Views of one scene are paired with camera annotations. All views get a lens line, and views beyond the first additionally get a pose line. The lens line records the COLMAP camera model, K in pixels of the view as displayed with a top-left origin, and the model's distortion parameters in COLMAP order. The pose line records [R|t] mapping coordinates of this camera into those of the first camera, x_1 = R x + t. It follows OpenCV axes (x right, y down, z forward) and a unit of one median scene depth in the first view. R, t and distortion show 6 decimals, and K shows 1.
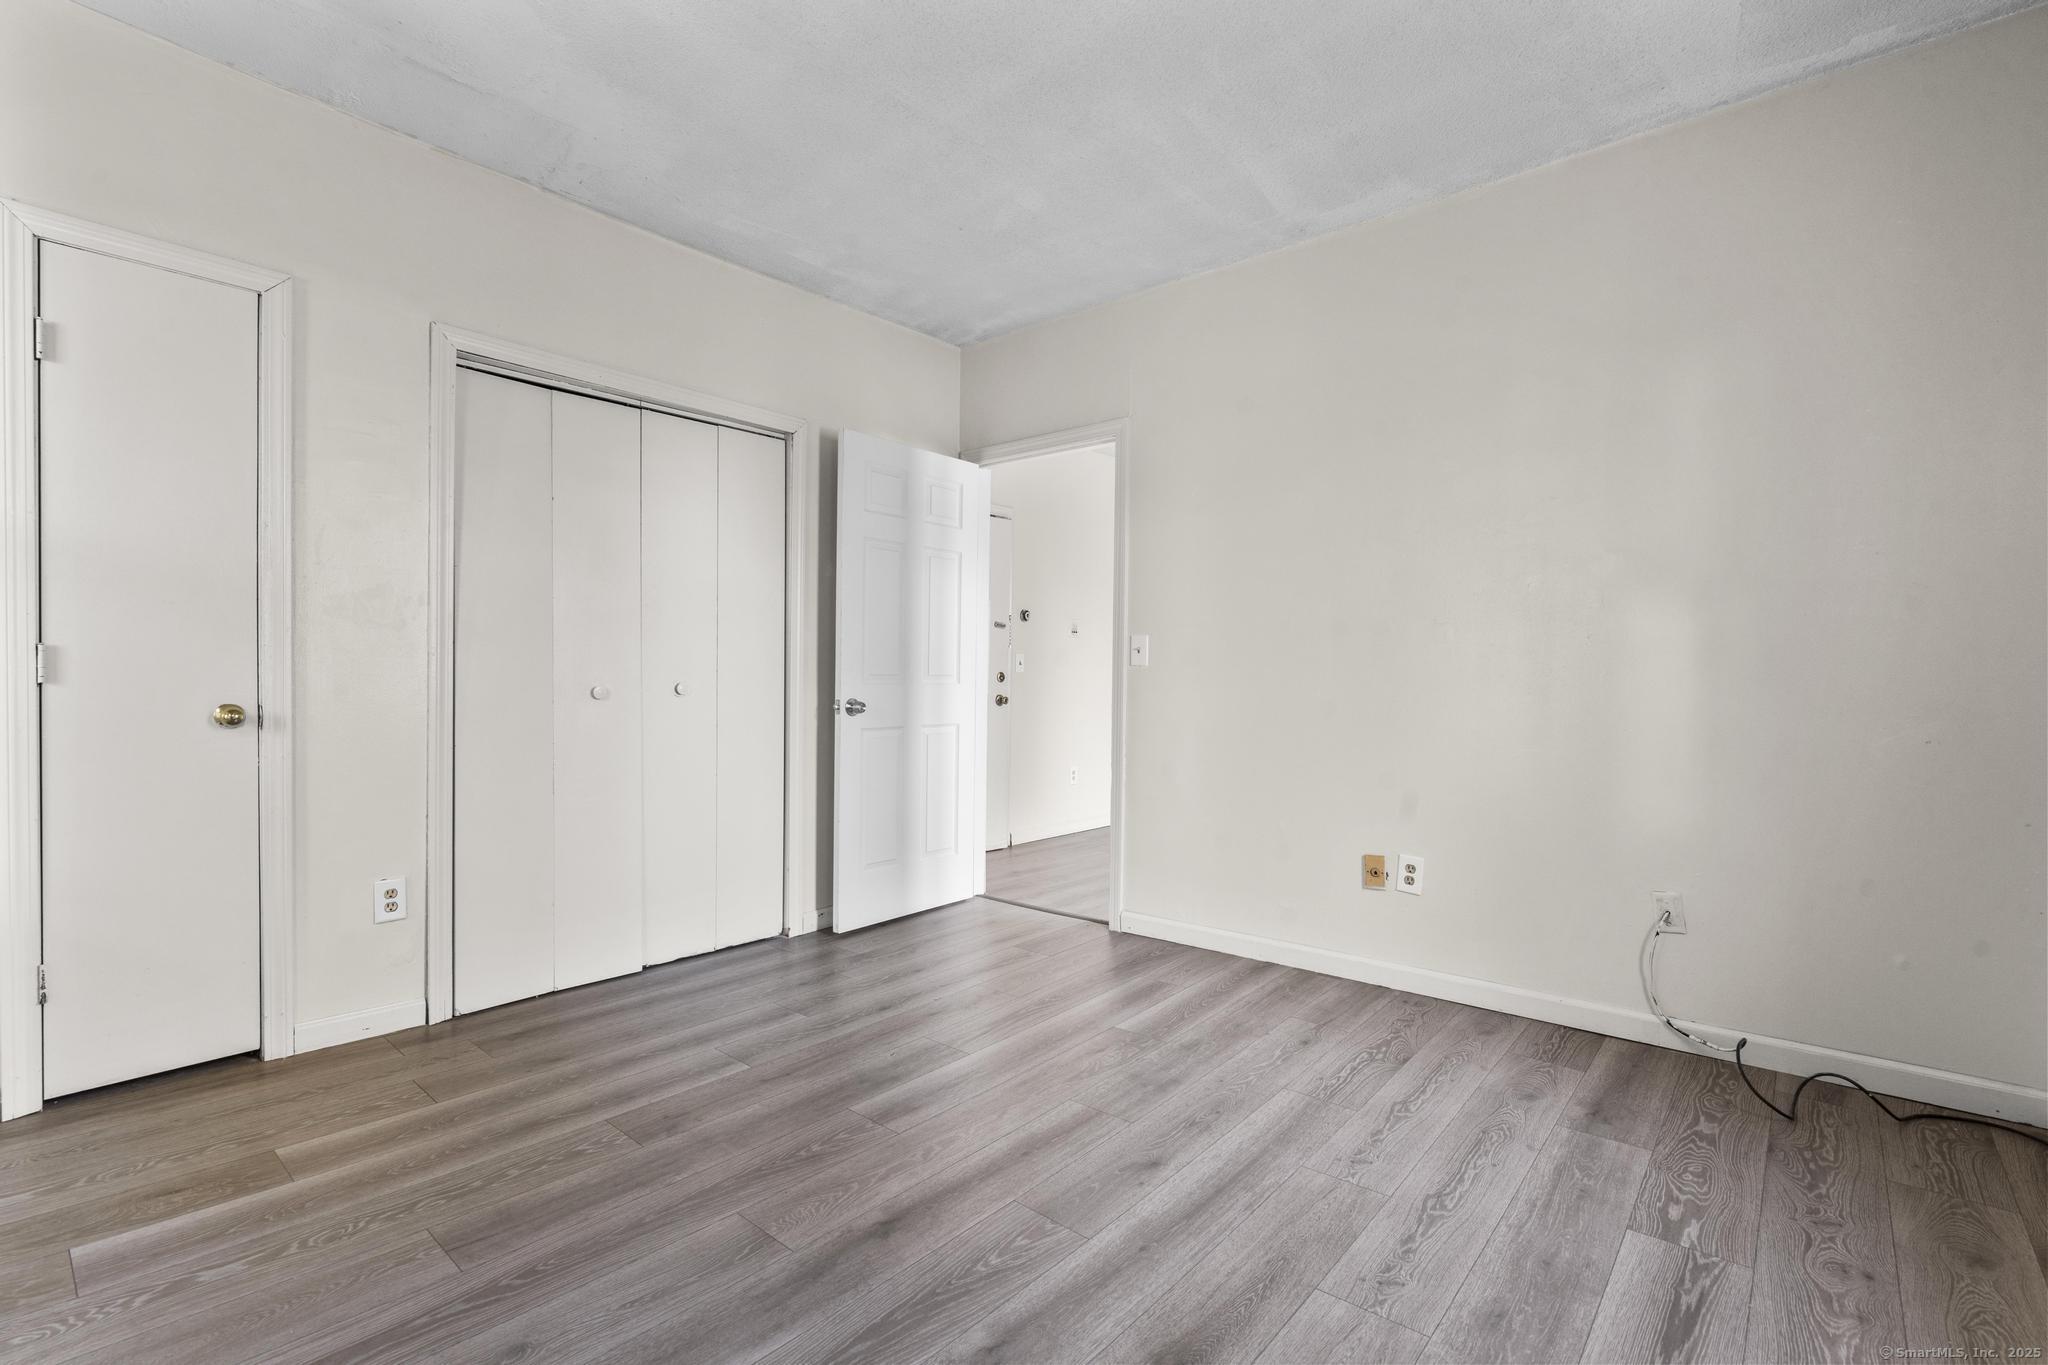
lens RADIAL K [[920.2, 0, 1023.3], [0, 920.2, 684.6], [0, 0, 1]] dist [-0.007729, 0.004048]
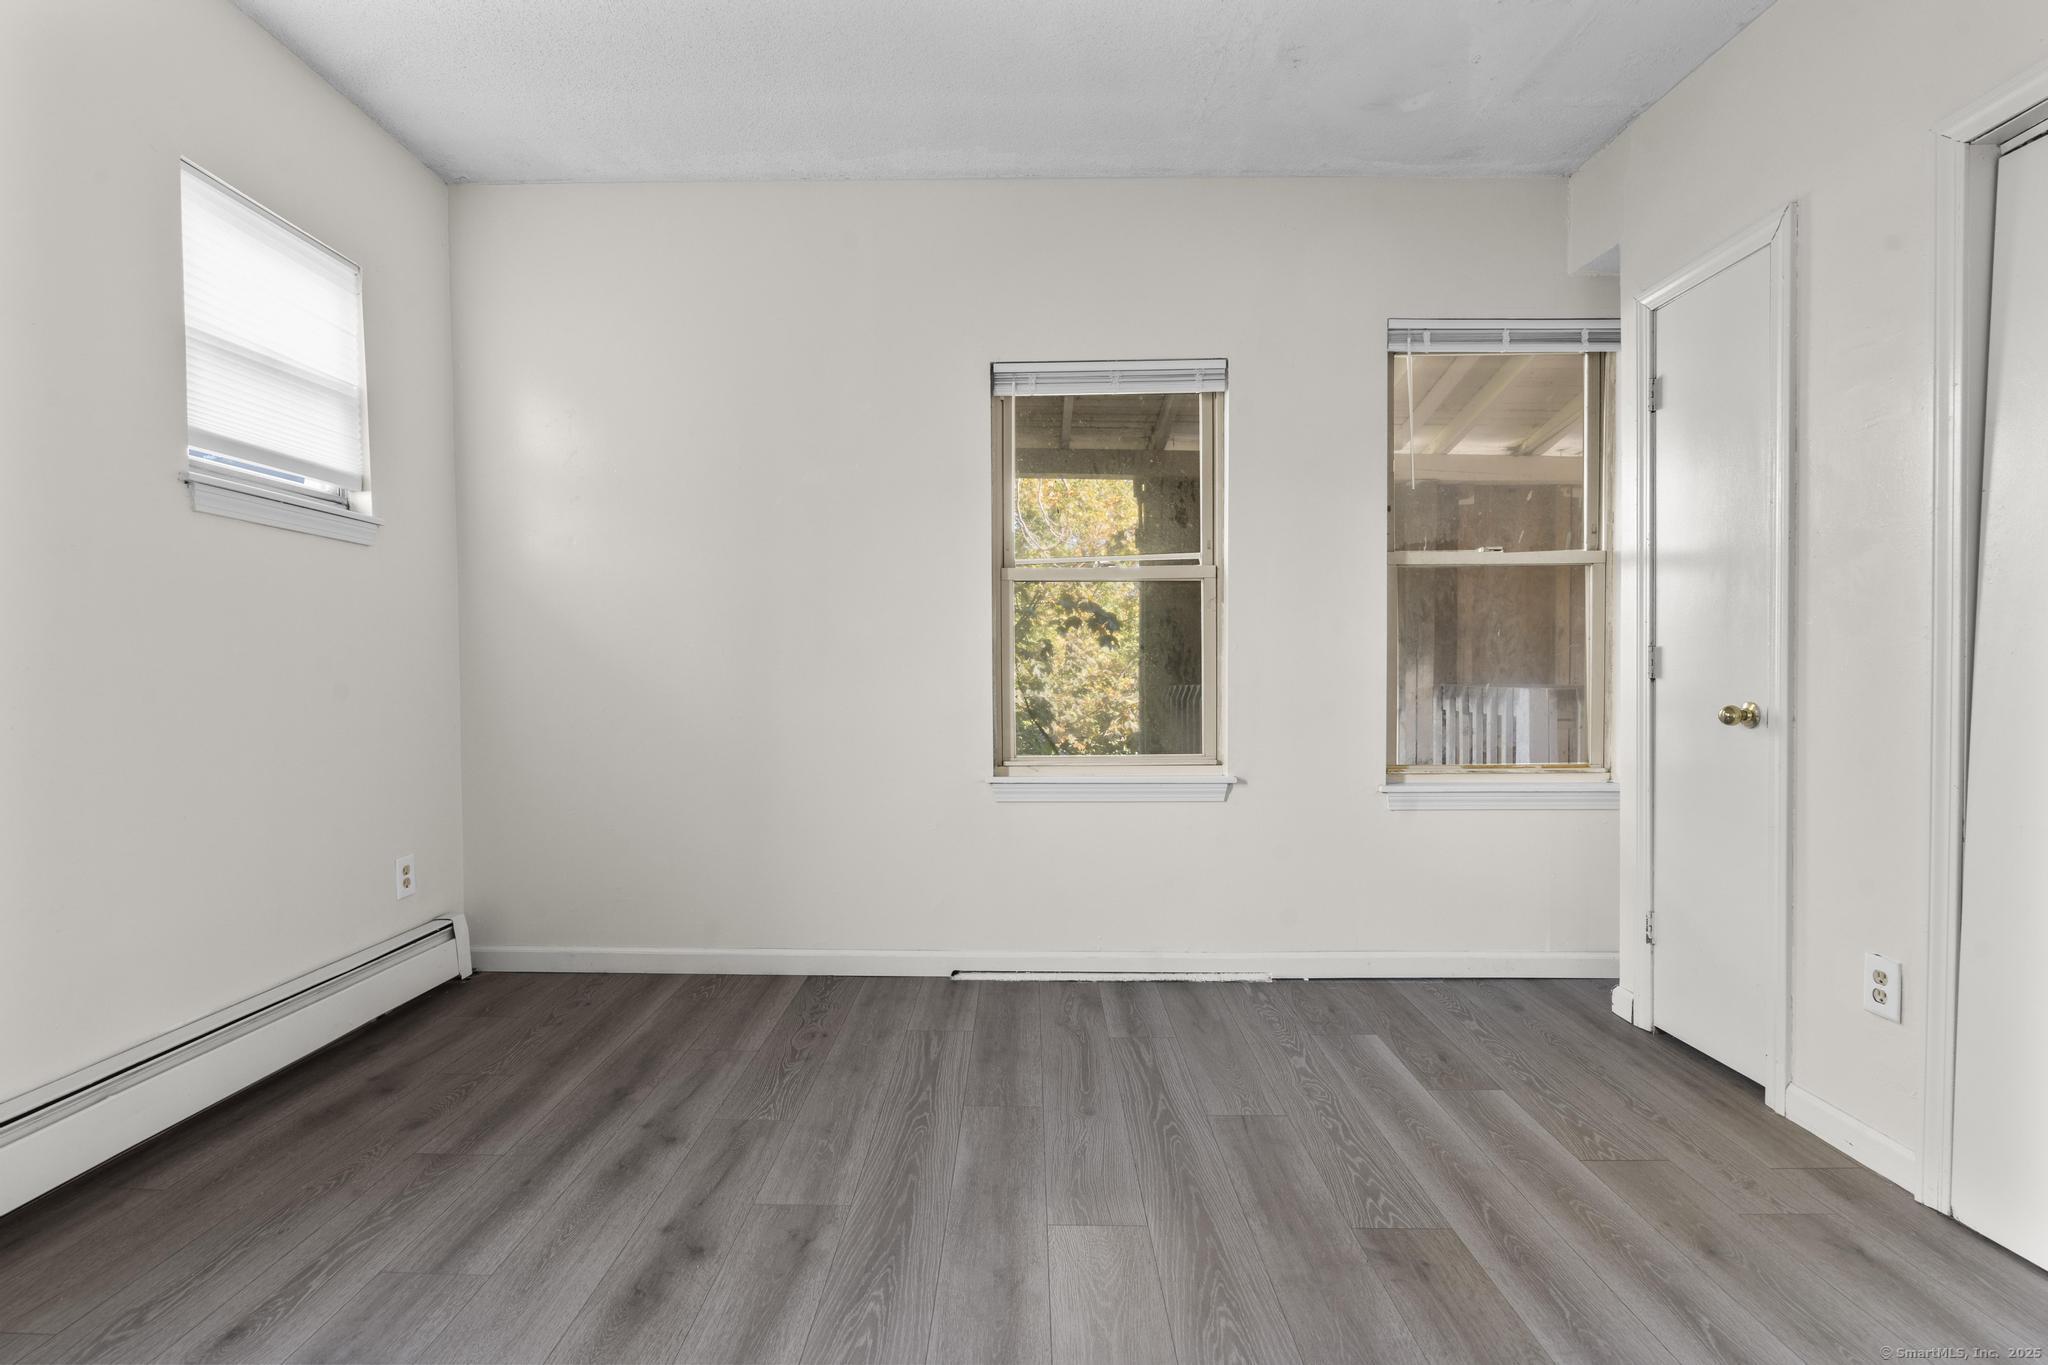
lens RADIAL K [[920.2, 0, 1023.3], [0, 920.2, 684.6], [0, 0, 1]] dist [-0.007729, 0.004048]
pose [[-0.757808, 0.000357, -0.652478, 0.343207], [-0.012591, 0.999806, 0.015171, -0.001910], [0.652357, 0.019712, -0.757656, 1.360991]]
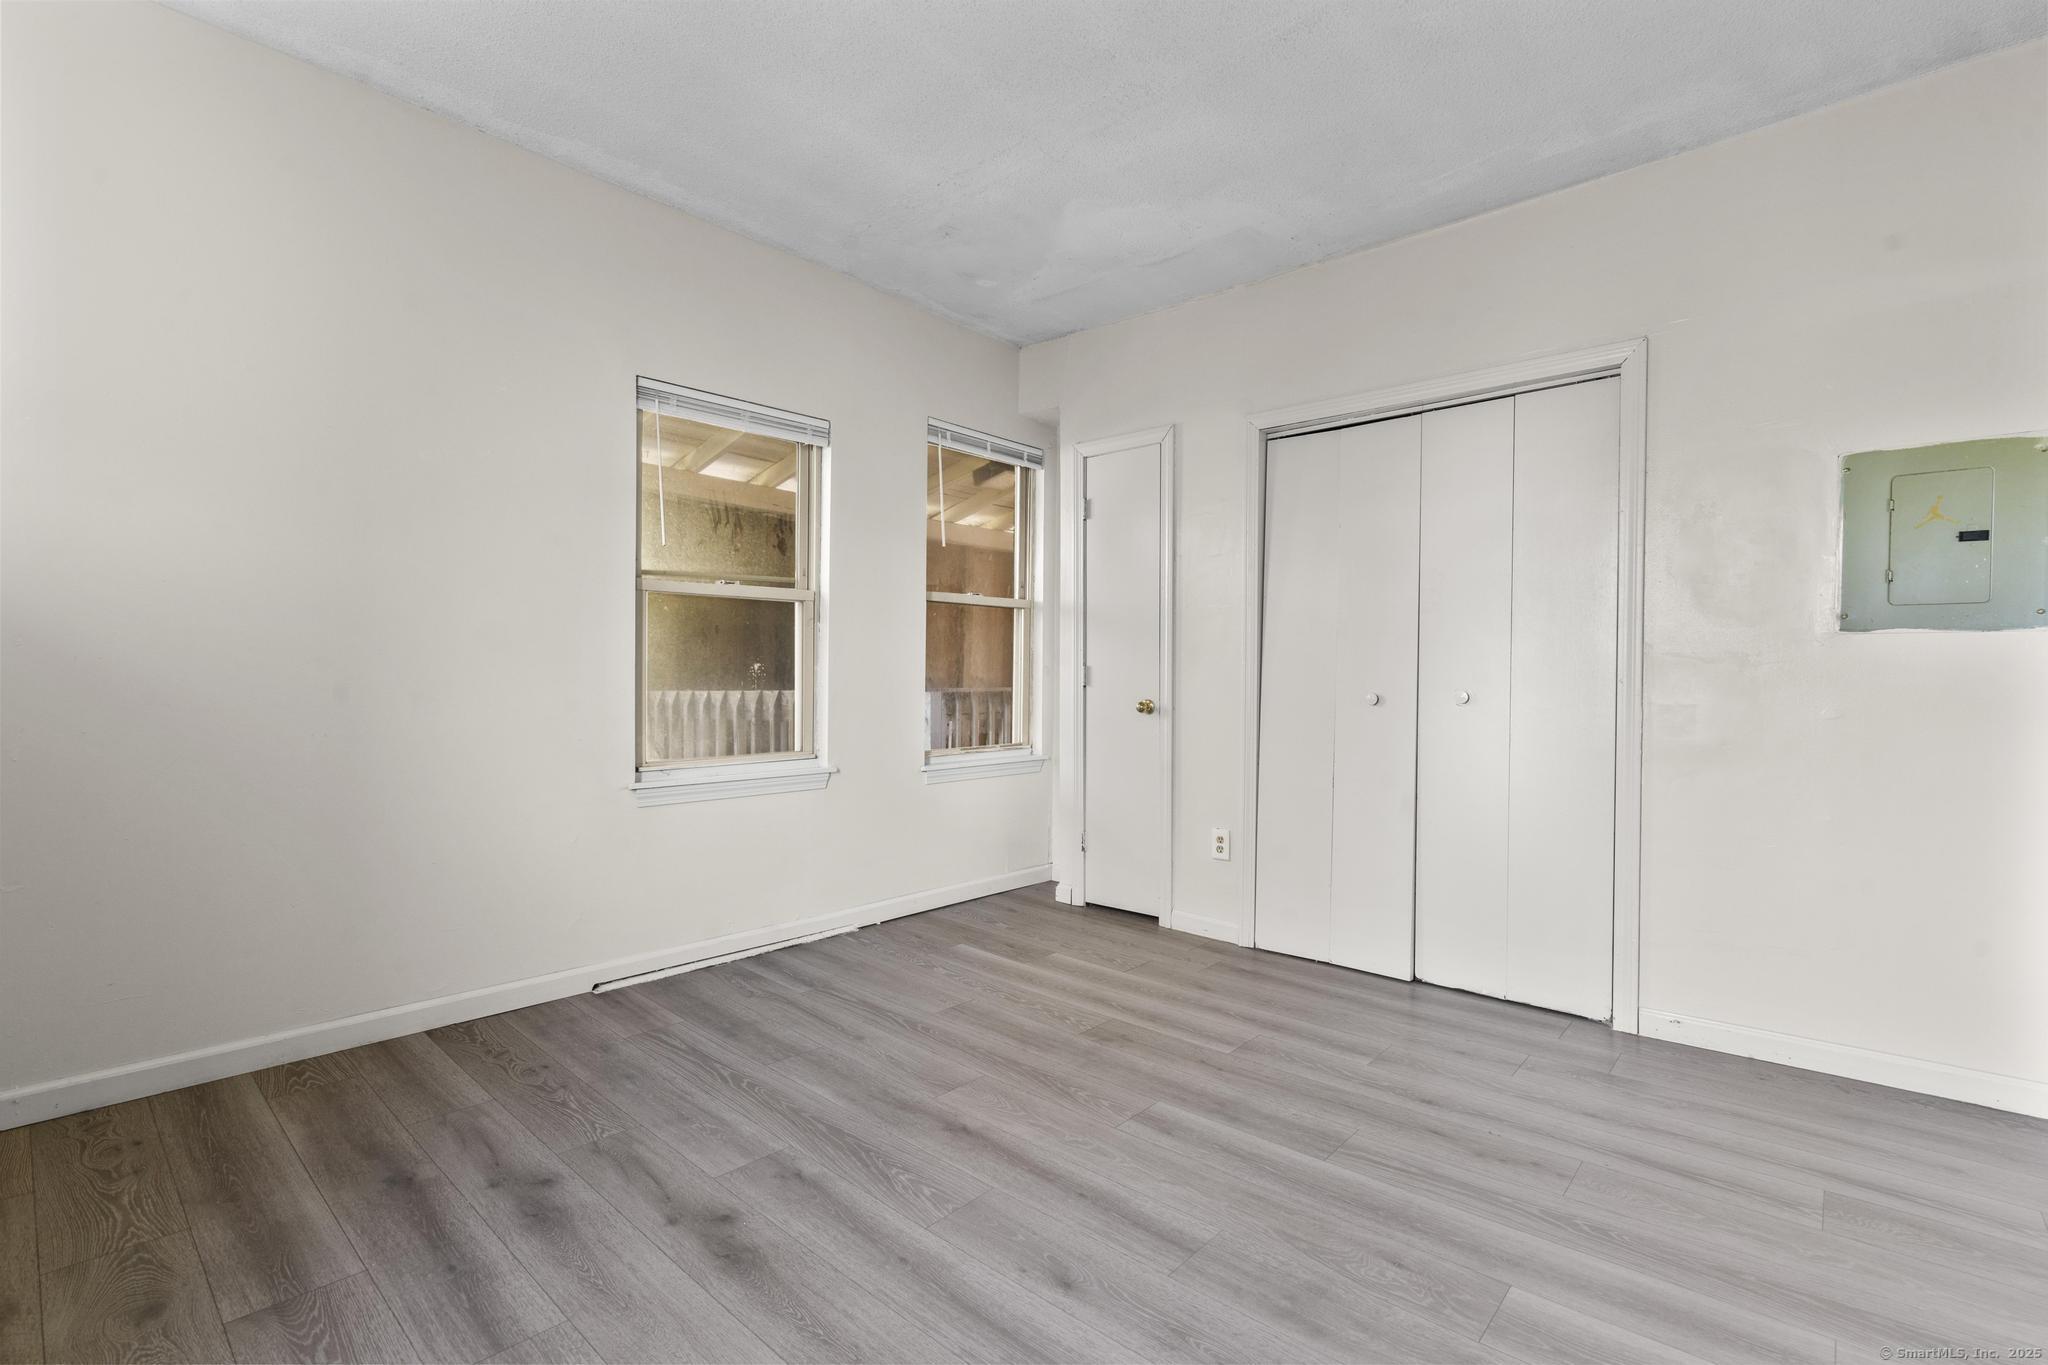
lens RADIAL K [[920.2, 0, 1023.3], [0, 920.2, 684.6], [0, 0, 1]] dist [-0.007729, 0.004048]
pose [[-0.015990, -0.001337, -0.999871, 0.871892], [-0.016515, 0.999863, -0.001073, -0.000203], [0.999736, 0.016496, -0.016010, 0.891442]]
